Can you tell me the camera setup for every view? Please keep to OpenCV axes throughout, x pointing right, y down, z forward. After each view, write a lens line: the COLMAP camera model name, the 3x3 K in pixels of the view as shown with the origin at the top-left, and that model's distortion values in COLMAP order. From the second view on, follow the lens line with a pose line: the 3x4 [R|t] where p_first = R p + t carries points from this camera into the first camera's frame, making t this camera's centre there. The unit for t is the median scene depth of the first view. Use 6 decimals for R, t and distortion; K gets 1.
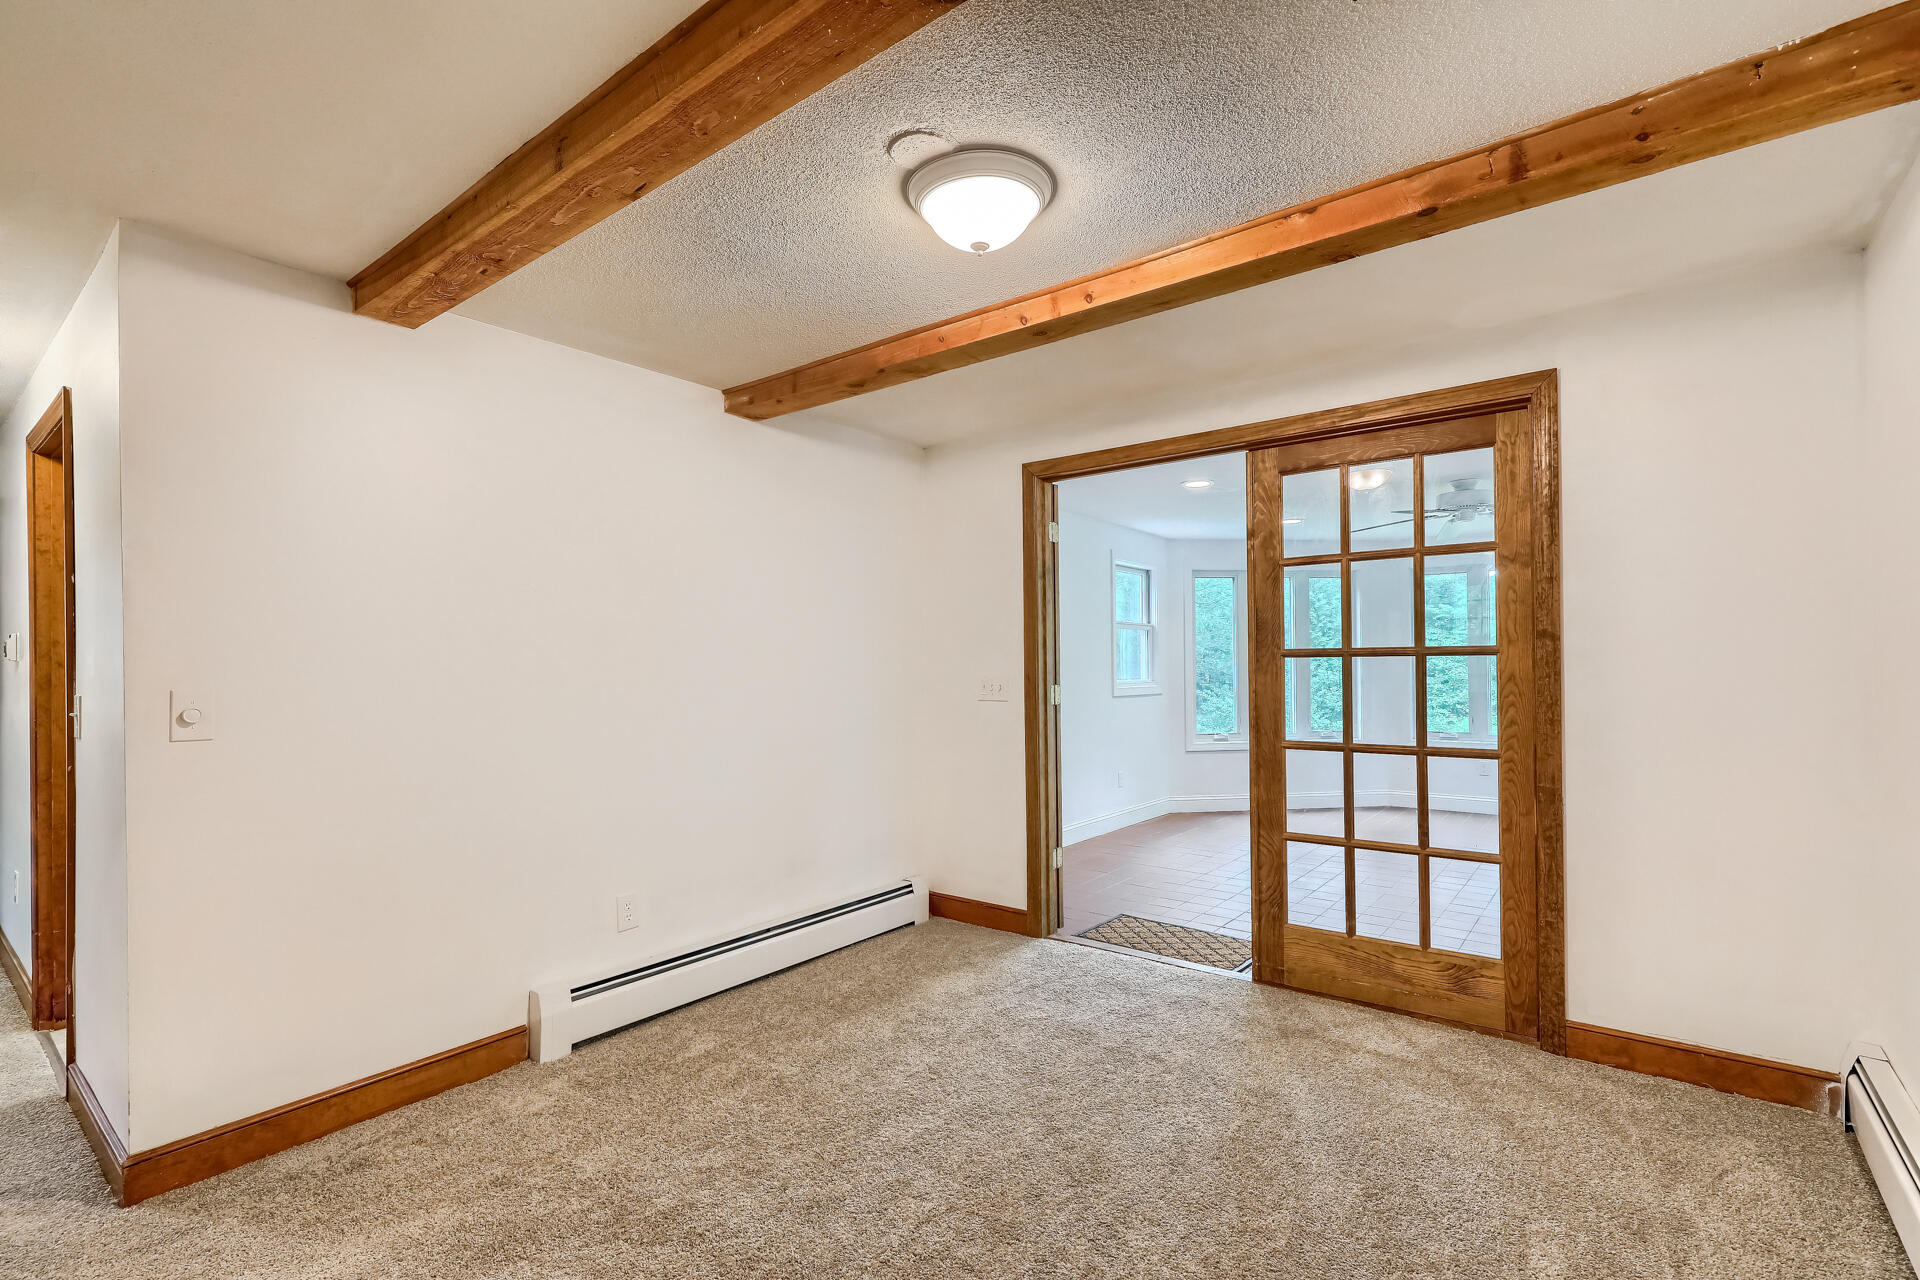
lens RADIAL K [[870.3, 0, 959.5], [0, 870.3, 654.0], [0, 0, 1]] dist [0.001182, -0.000113]
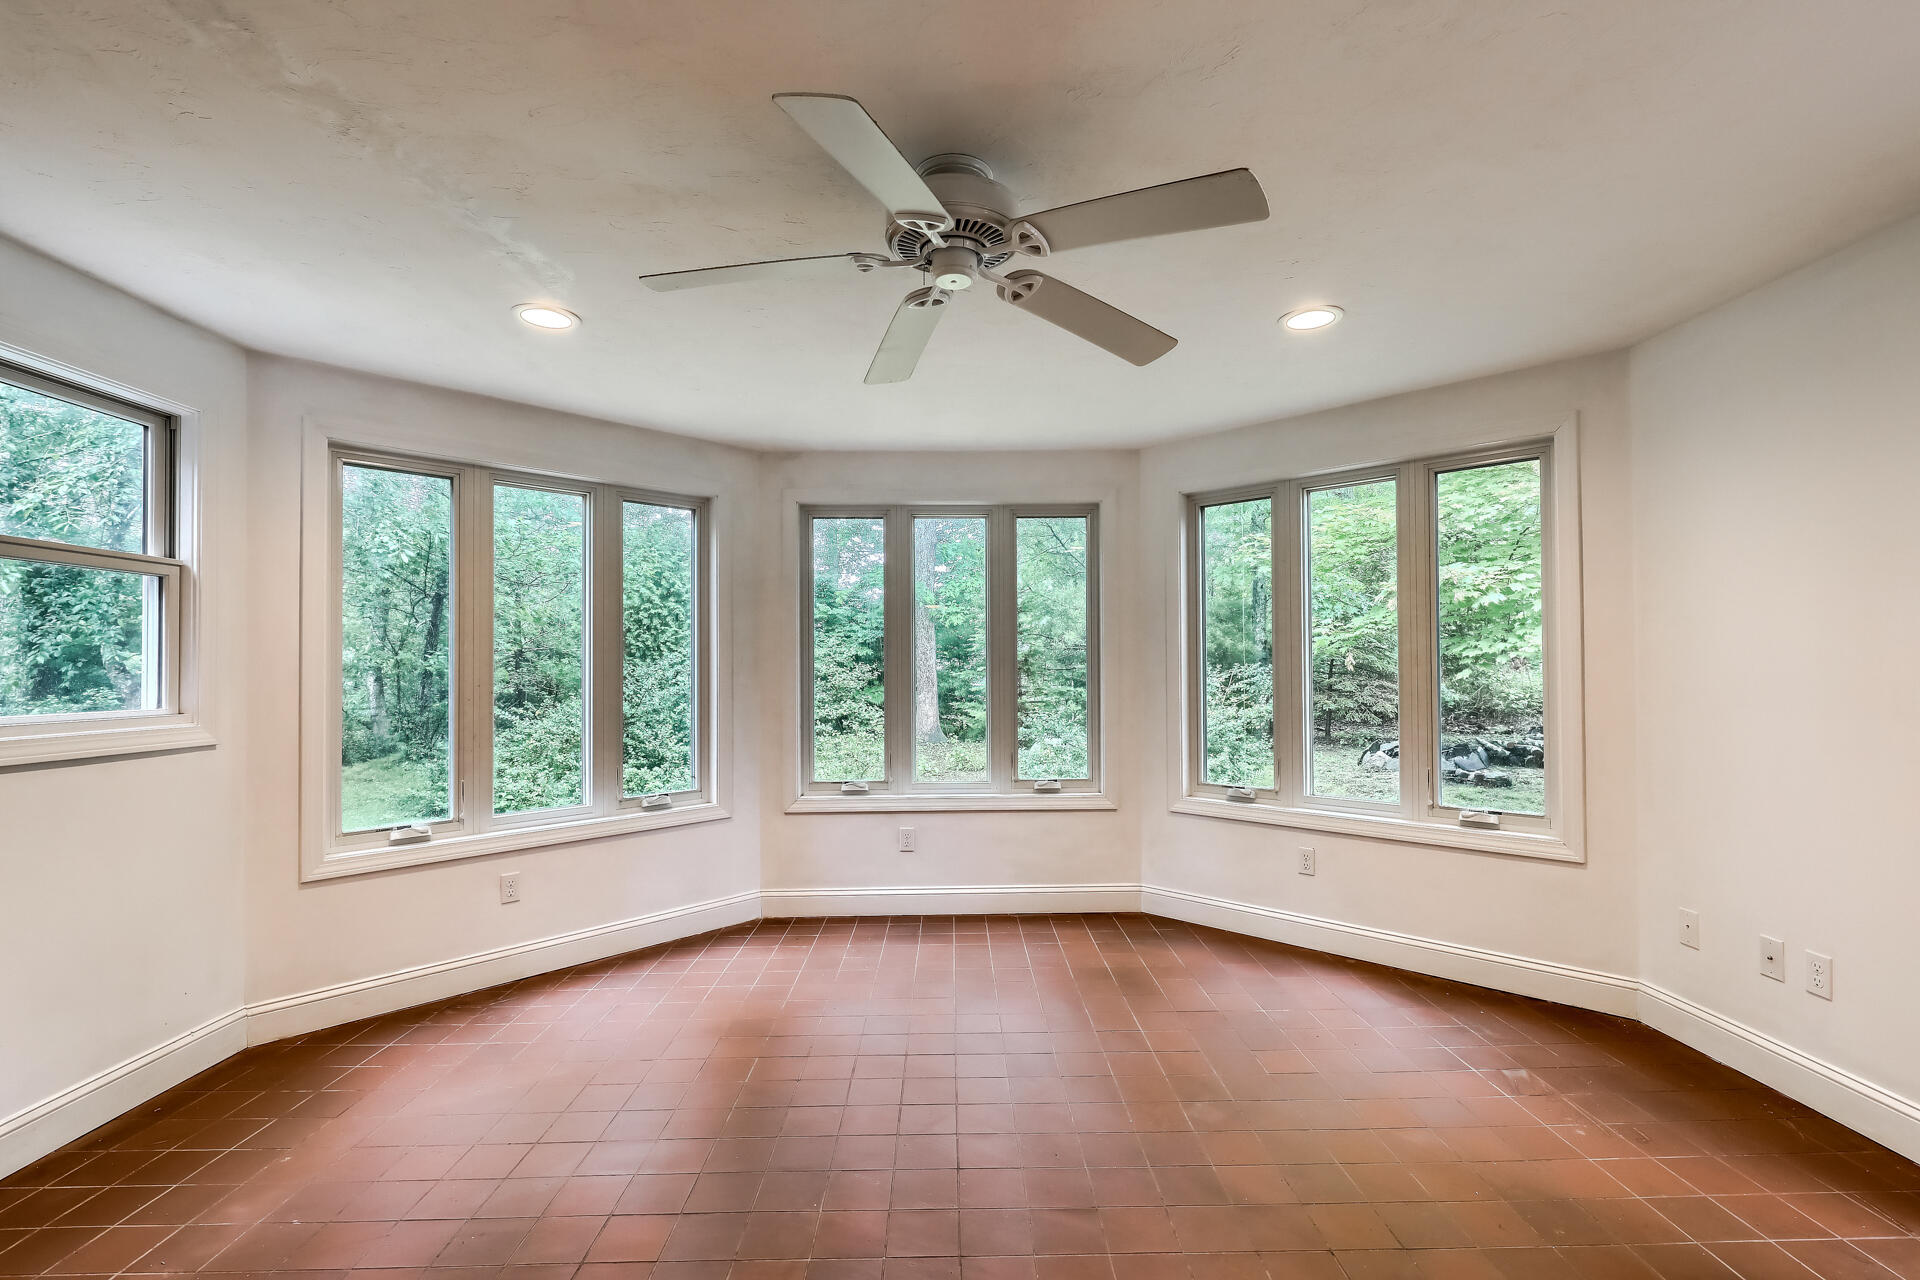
lens RADIAL K [[870.3, 0, 961.9], [0, 870.3, 650.6], [0, 0, 1]] dist [0.001182, -0.000113]
pose [[0.778576, 0.009849, 0.627473, 0.252782], [-0.002100, 0.999912, -0.013089, 0.008222], [-0.627547, 0.008873, 0.778528, 0.505735]]
